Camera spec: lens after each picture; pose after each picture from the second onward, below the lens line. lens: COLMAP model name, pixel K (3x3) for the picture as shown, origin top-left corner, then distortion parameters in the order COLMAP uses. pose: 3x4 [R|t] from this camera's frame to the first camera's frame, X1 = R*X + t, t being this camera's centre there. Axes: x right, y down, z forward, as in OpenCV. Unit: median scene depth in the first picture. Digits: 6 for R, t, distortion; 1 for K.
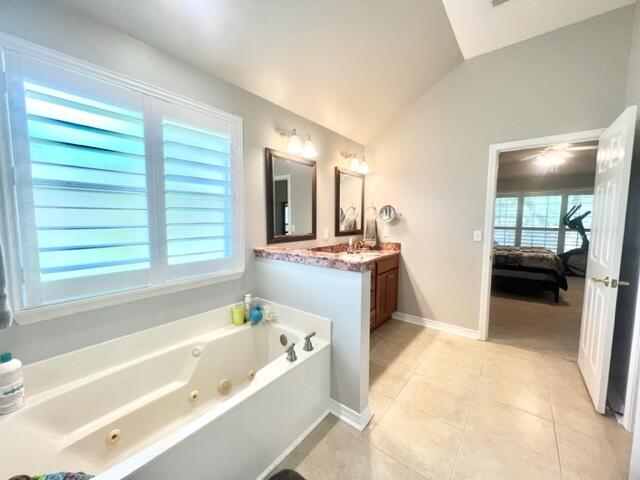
lens RADIAL K [[255.2, 0, 319.2], [0, 255.2, 239.5], [0, 0, 1]] dist [-0.016290, -0.000311]
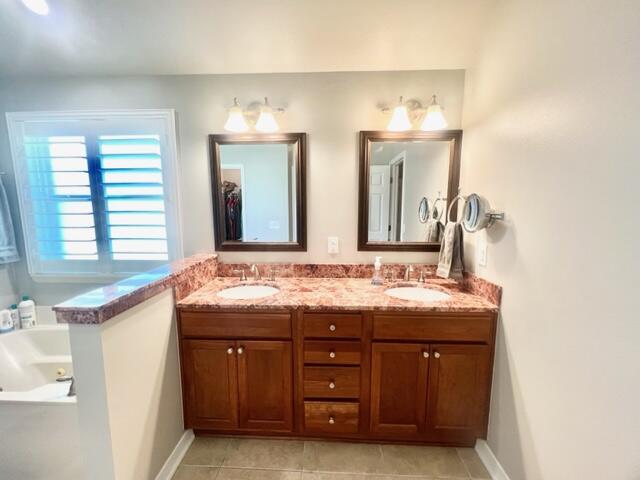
lens RADIAL K [[255.2, 0, 319.4], [0, 255.2, 240.1], [0, 0, 1]] dist [-0.016290, -0.000311]
pose [[0.589167, 0.095679, -0.802327, 0.660907], [-0.064510, 0.995365, 0.071328, -0.098988], [0.805432, 0.009734, 0.592608, 0.774884]]
